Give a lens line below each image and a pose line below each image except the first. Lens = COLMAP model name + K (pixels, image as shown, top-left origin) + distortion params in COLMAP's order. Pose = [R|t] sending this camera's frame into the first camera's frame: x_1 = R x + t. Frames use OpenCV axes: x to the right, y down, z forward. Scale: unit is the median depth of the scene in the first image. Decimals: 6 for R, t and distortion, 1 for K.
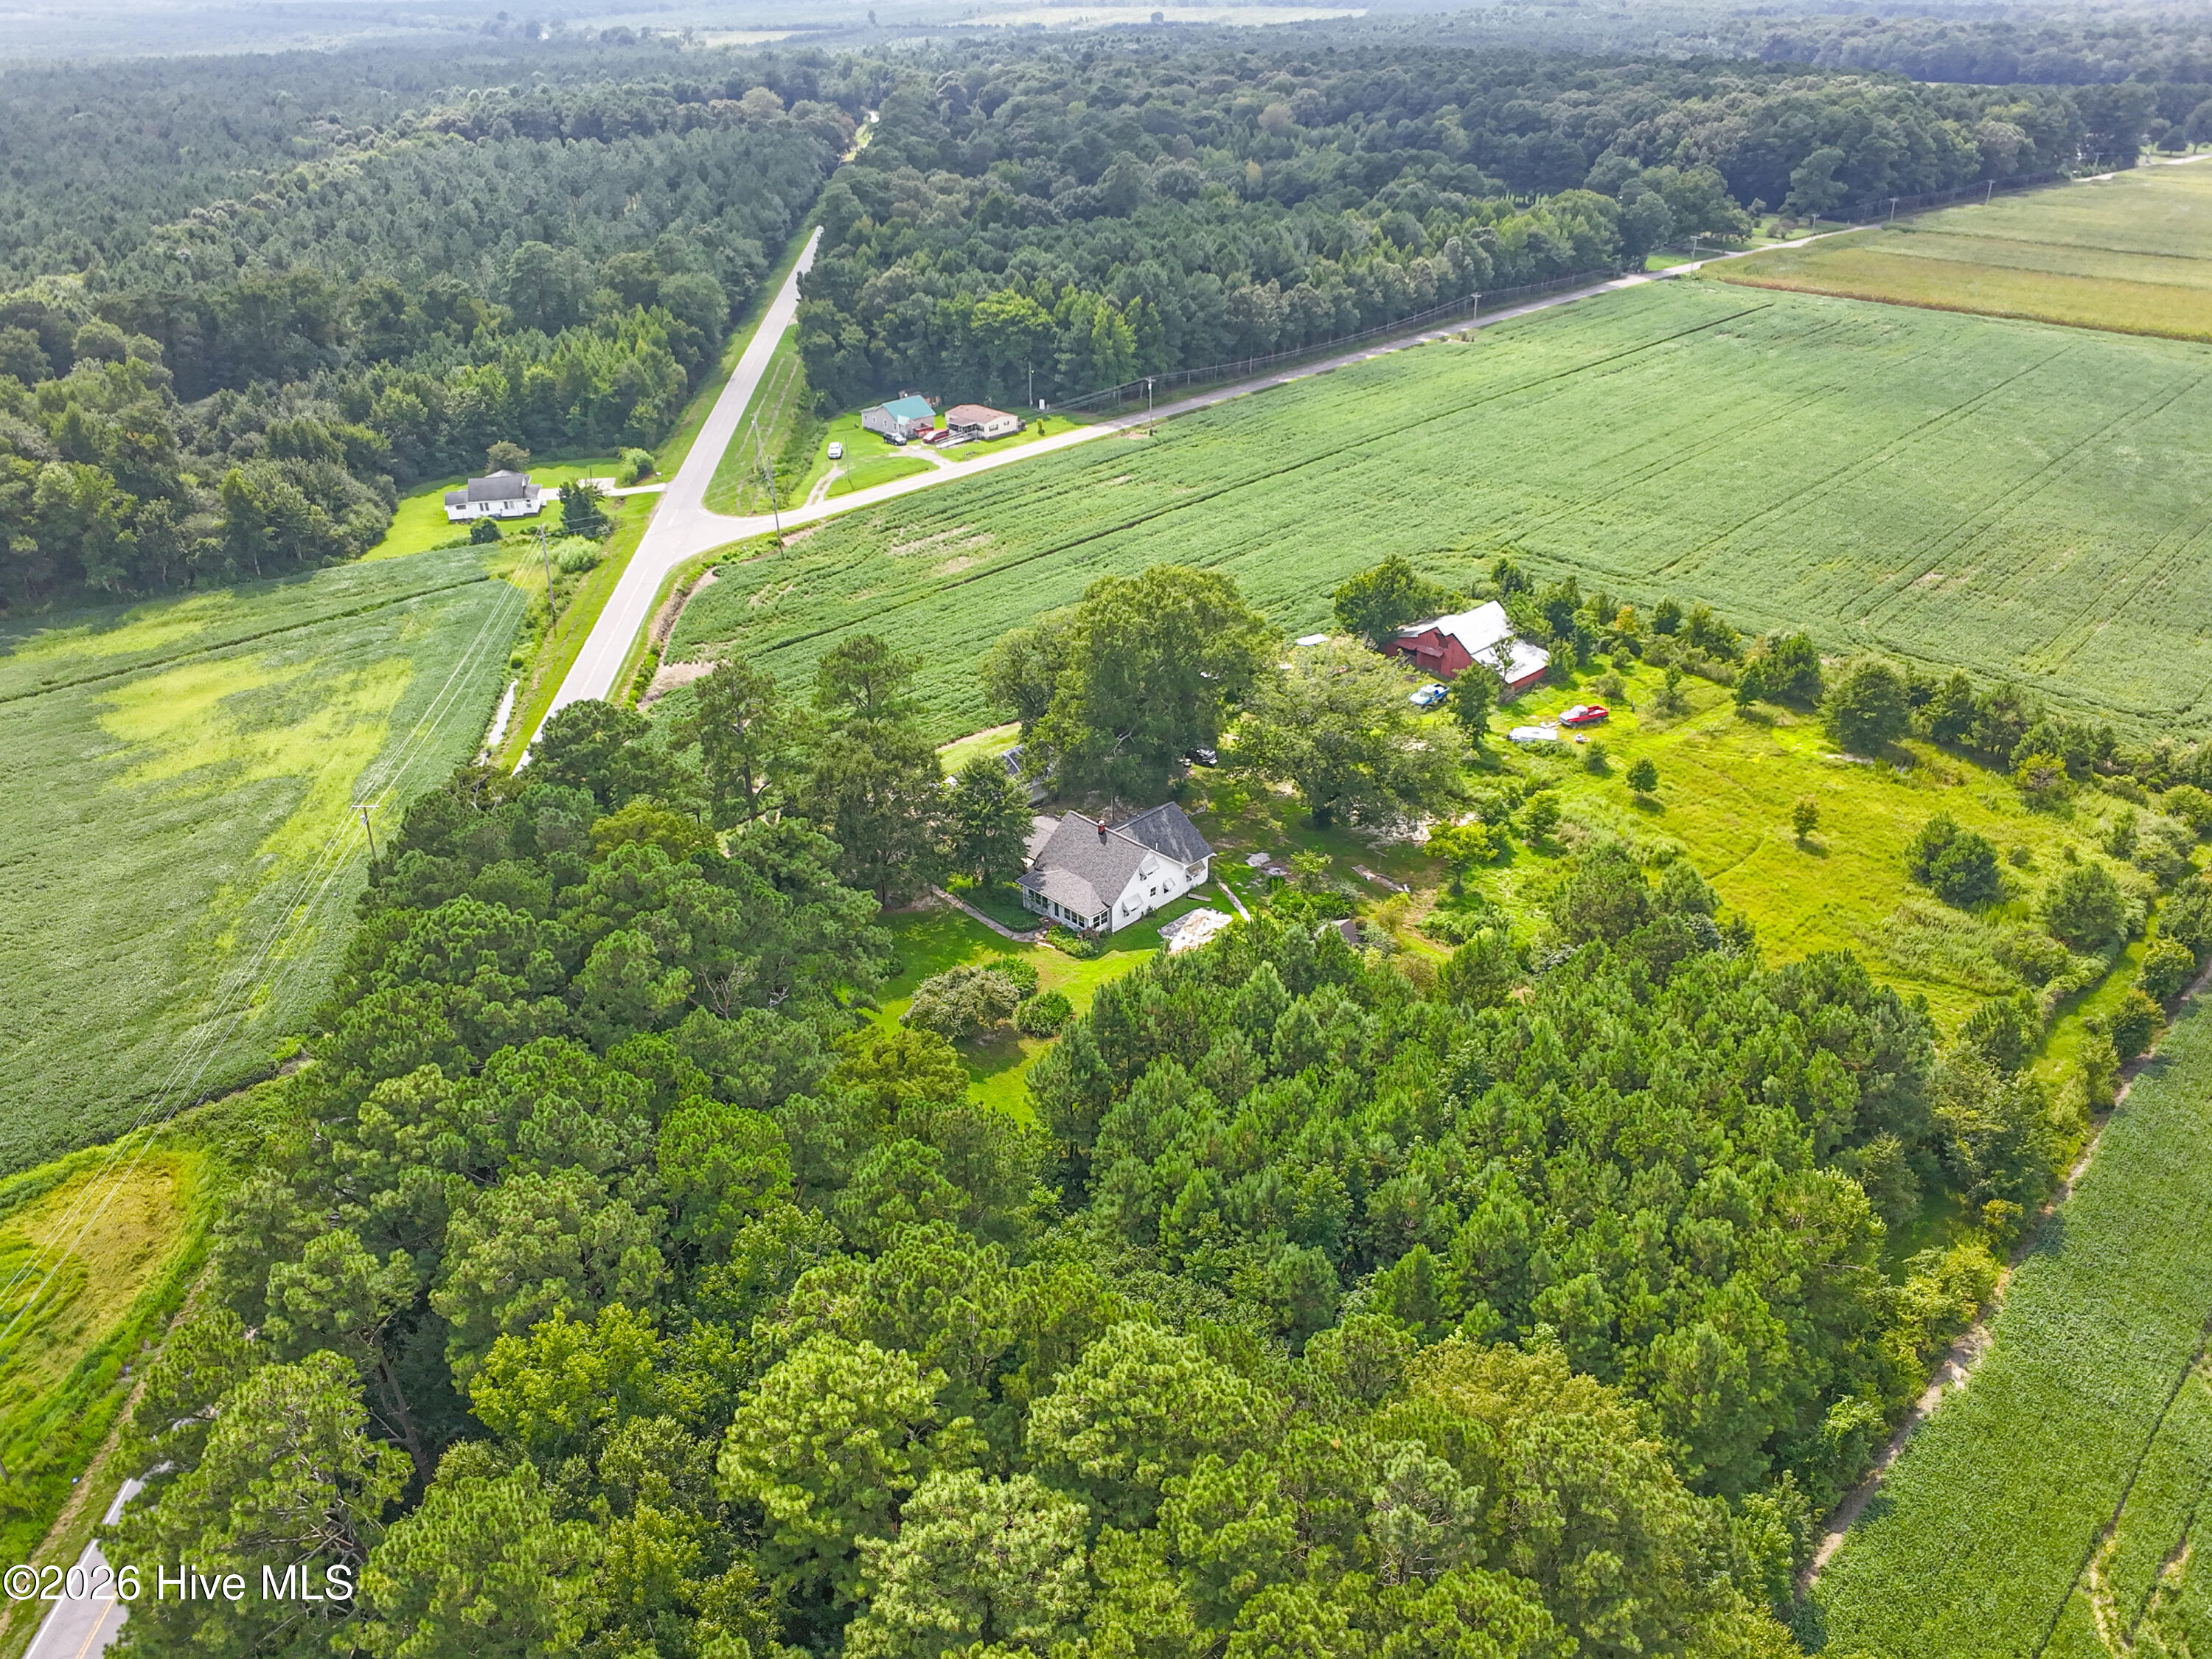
lens RADIAL K [[1623.4, 0, 1106.0], [0, 1623.4, 829.5], [0, 0, 1]] dist [-0.004726, -0.044643]
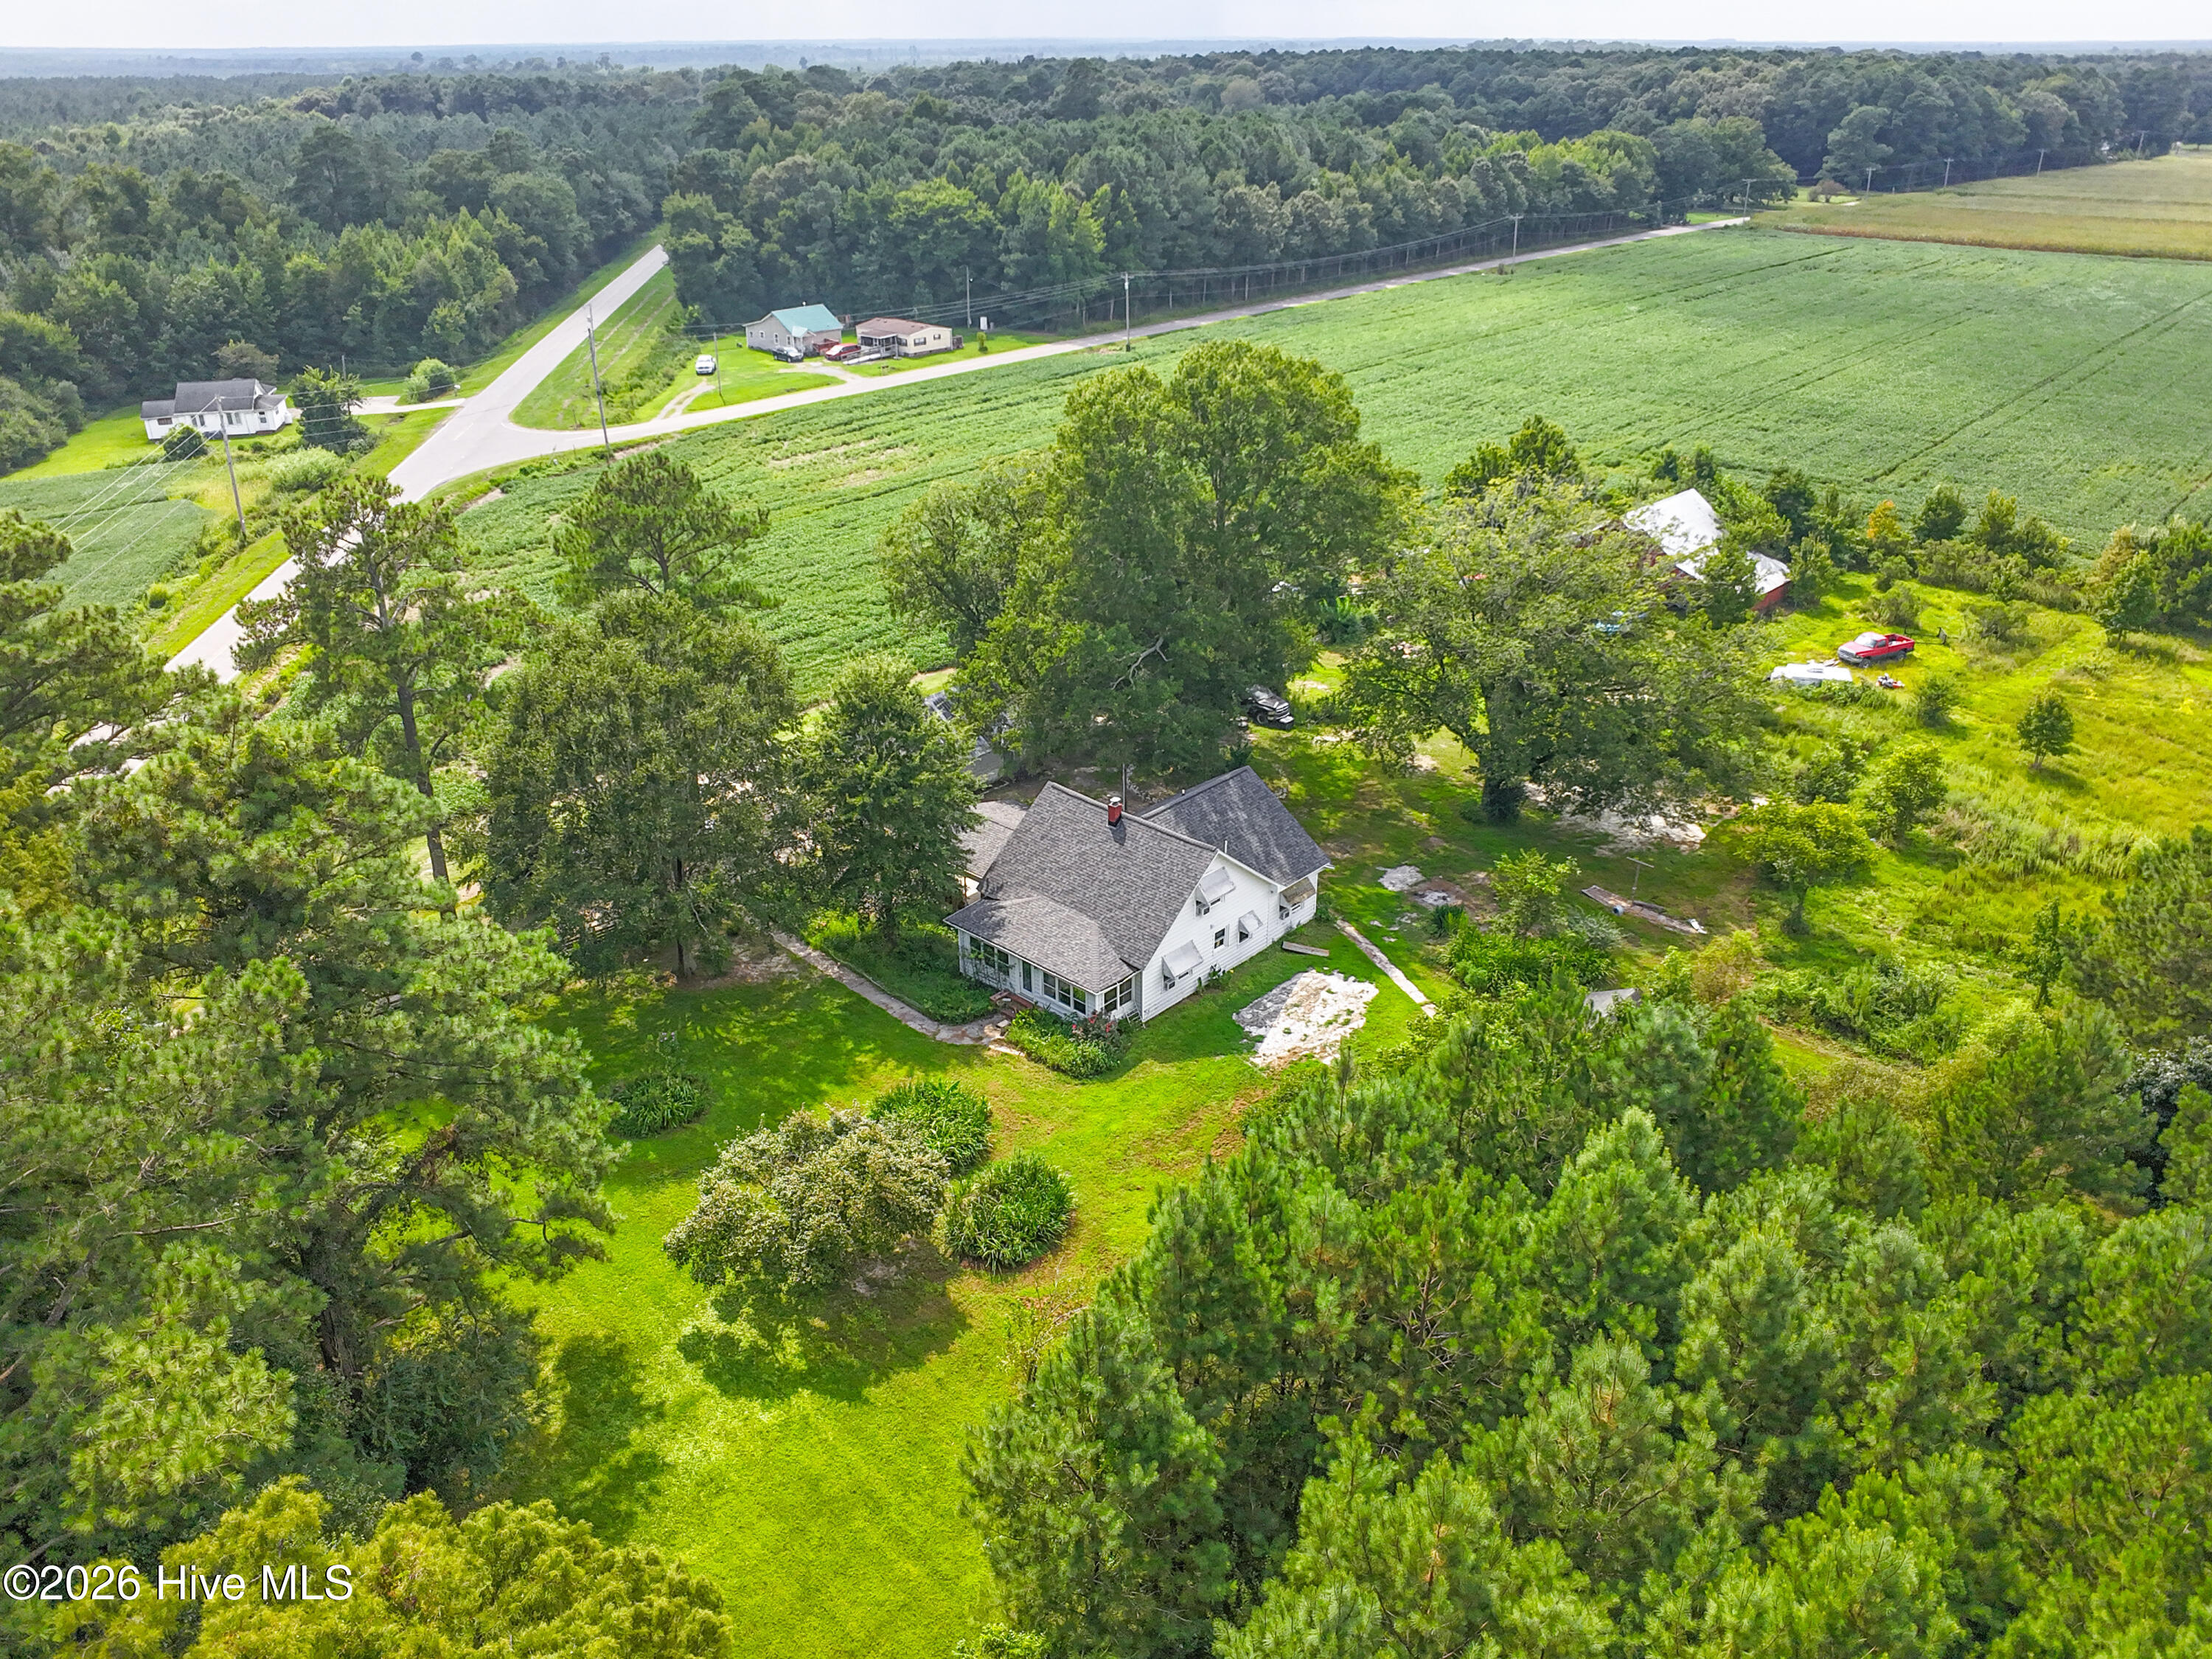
lens RADIAL K [[1623.4, 0, 1106.0], [0, 1623.4, 829.5], [0, 0, 1]] dist [-0.004726, -0.044643]
pose [[0.999324, -0.010862, 0.035120, -0.019765], [0.012390, 0.998973, -0.043590, 0.022463], [-0.034610, 0.043995, 0.998432, 0.429183]]
